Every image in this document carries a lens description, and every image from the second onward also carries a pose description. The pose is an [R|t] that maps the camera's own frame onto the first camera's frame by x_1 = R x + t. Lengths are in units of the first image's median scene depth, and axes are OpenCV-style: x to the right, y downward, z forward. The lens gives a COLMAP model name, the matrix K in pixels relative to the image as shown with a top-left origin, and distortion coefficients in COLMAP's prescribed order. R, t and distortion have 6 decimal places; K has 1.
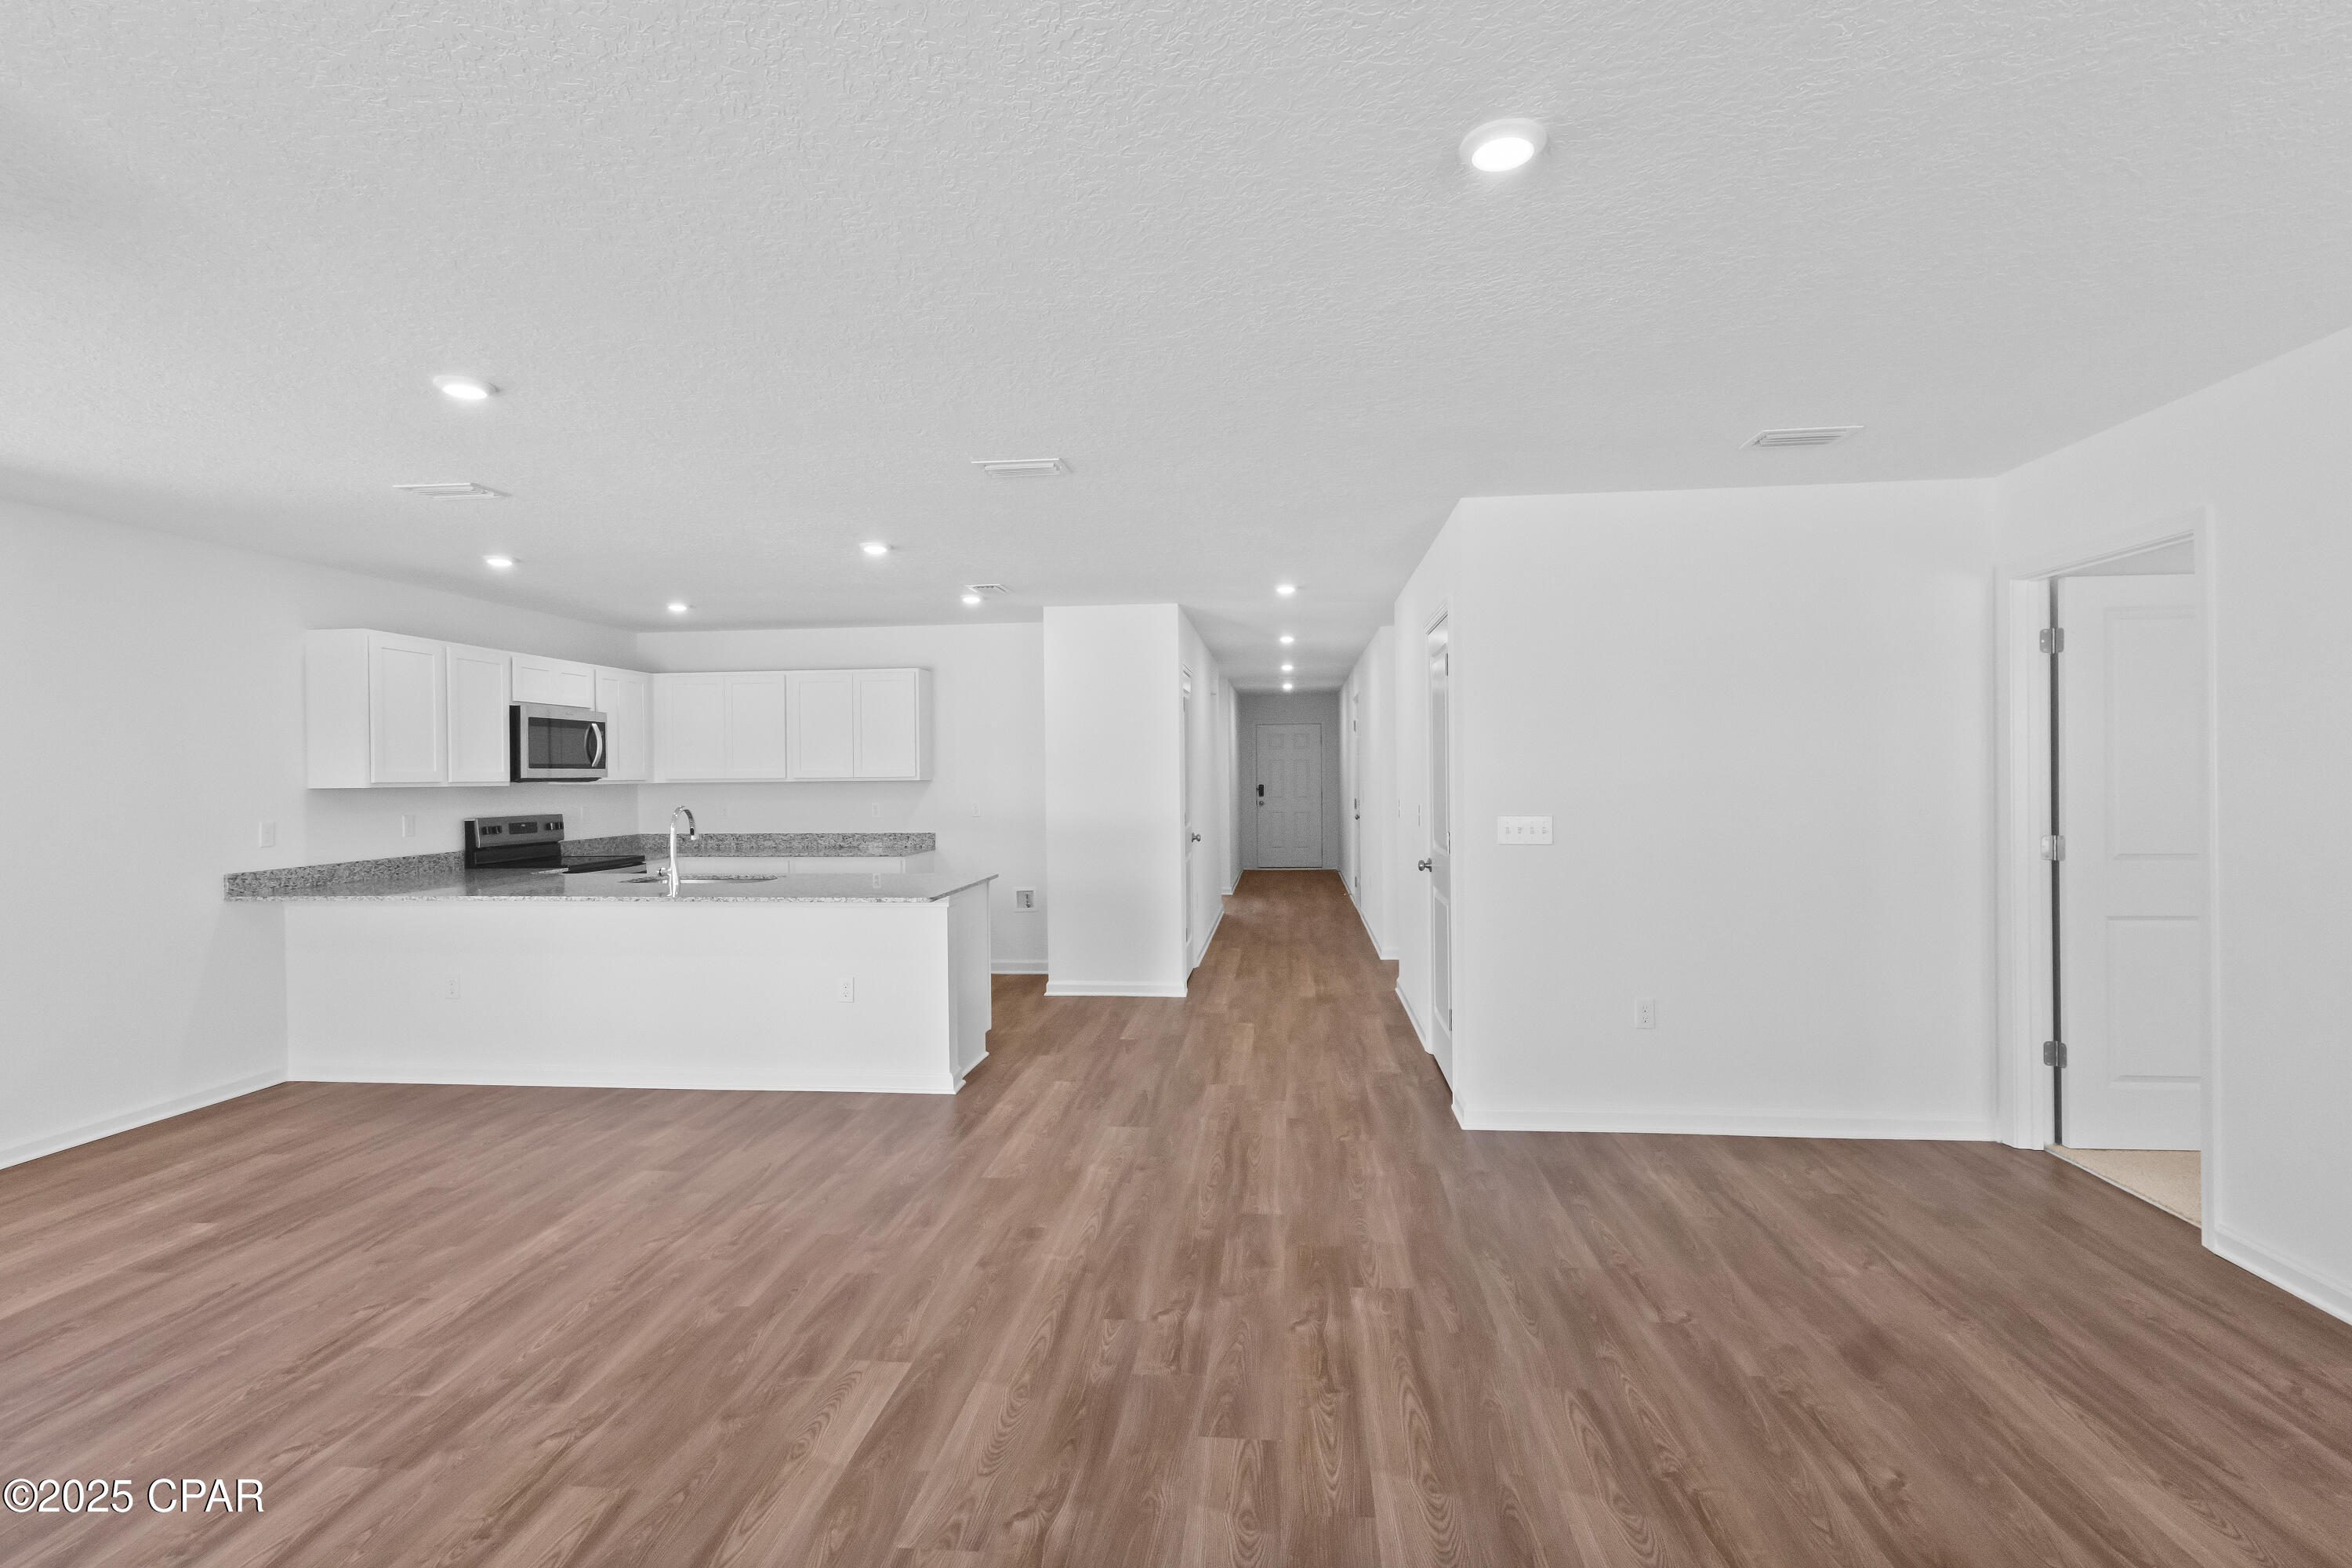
lens RADIAL K [[1121.2, 0, 1176.0], [0, 1121.2, 784.0], [0, 0, 1]] dist [0.001853, 0.001431]
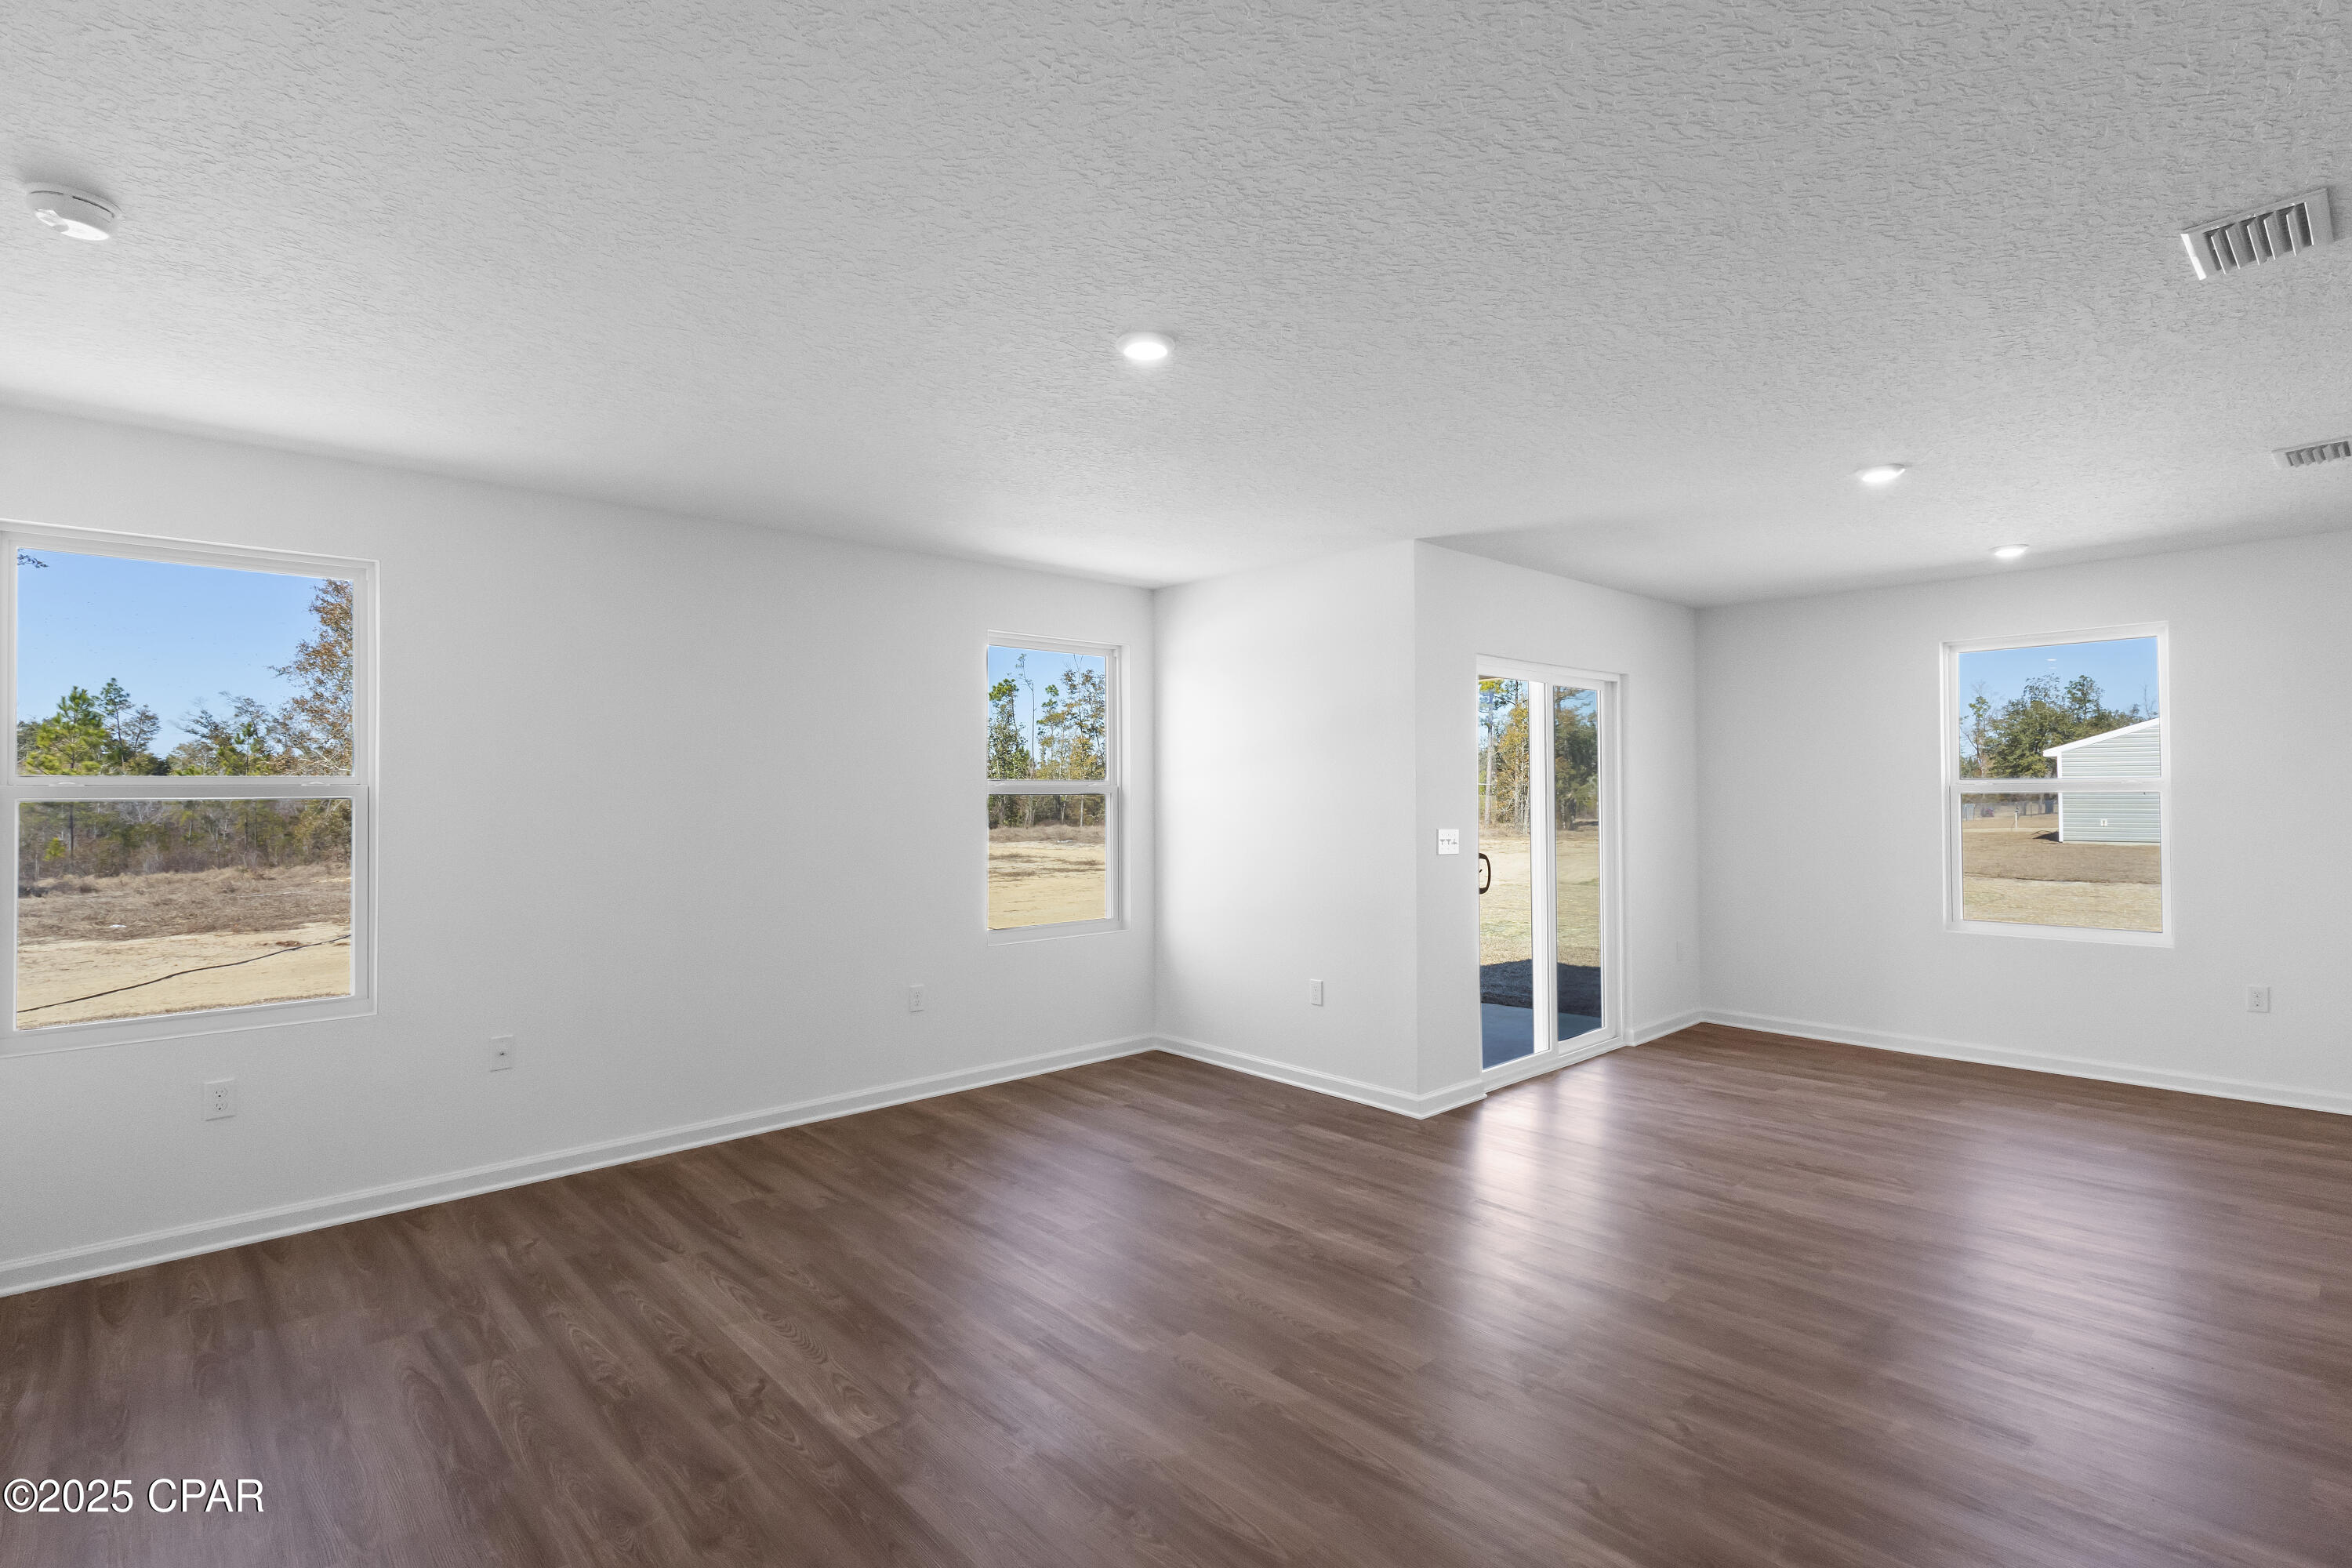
lens RADIAL K [[1121.2, 0, 1176.0], [0, 1121.2, 784.0], [0, 0, 1]] dist [0.001853, 0.001431]
pose [[-0.661876, 0.009774, -0.749549, 0.423905], [0.008676, 0.999948, 0.005378, -0.008414], [0.749563, -0.002943, -0.661927, 0.625175]]
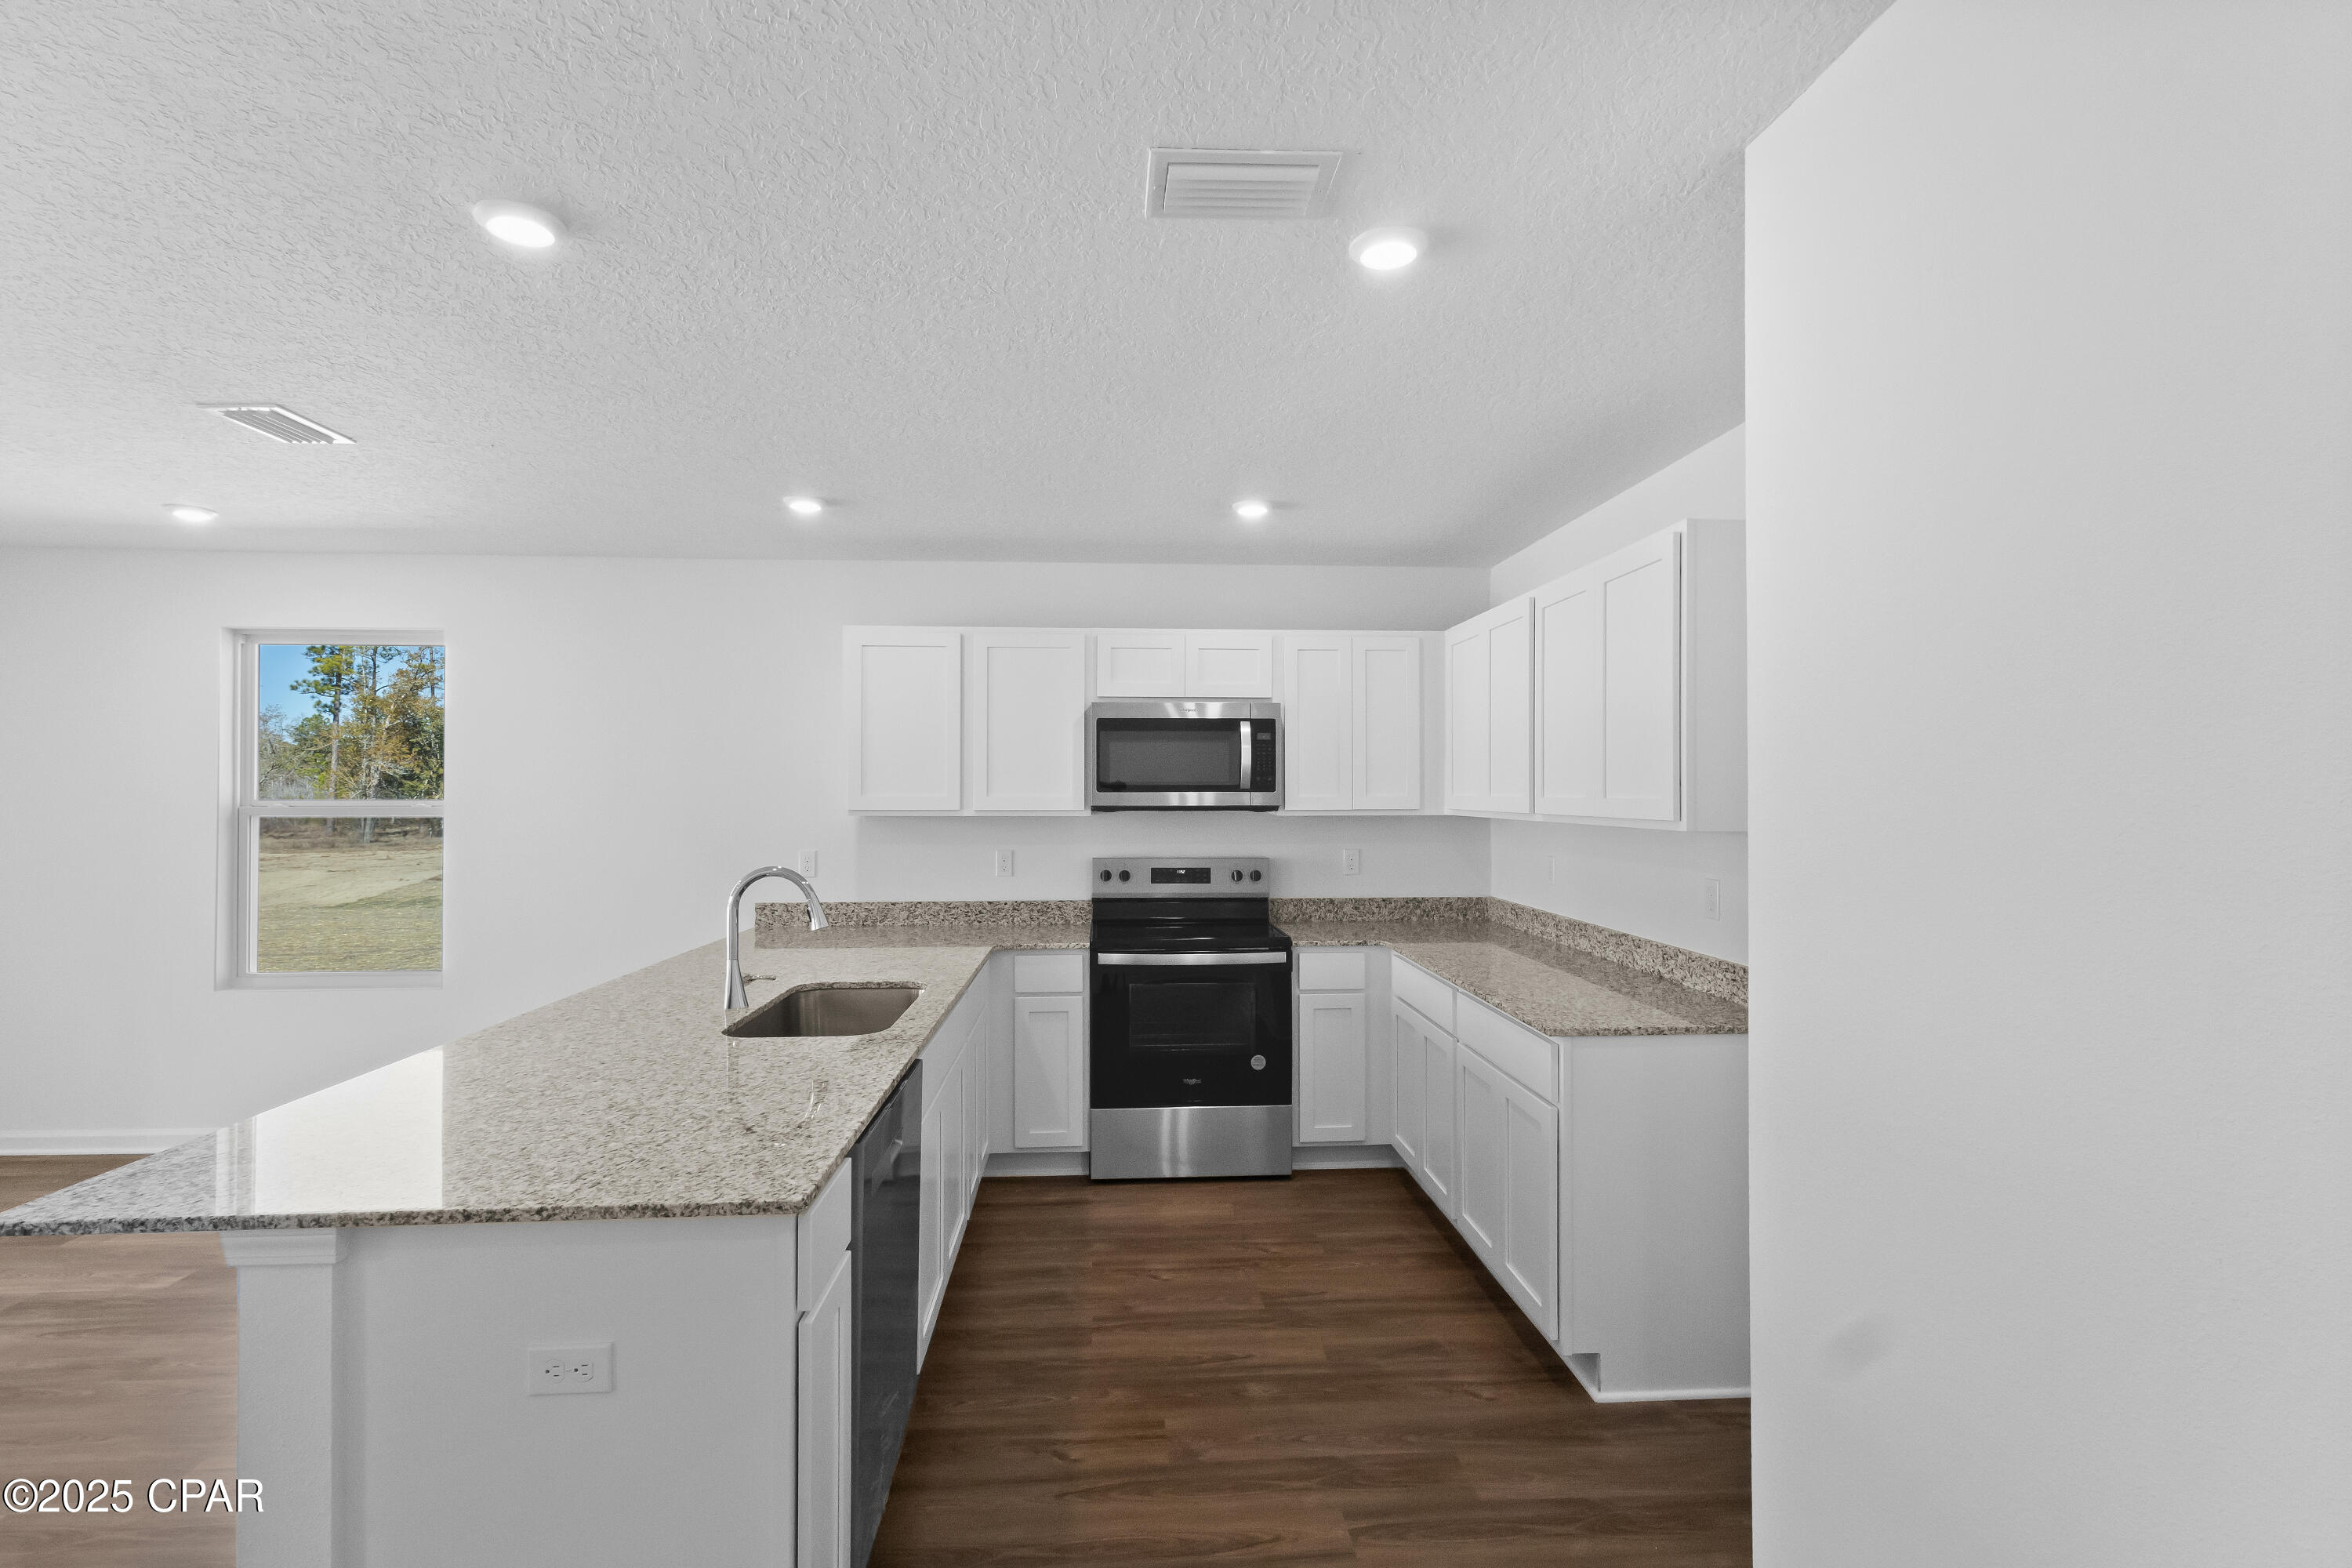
lens RADIAL K [[1106.3, 0, 1176.0], [0, 1106.3, 784.0], [0, 0, 1]] dist [0.002214, 0.000455]
pose [[0.163401, 0.004180, -0.986551, 0.120037], [-0.008607, 0.999959, 0.002811, -0.022900], [0.986522, 0.008032, 0.163430, 1.007805]]
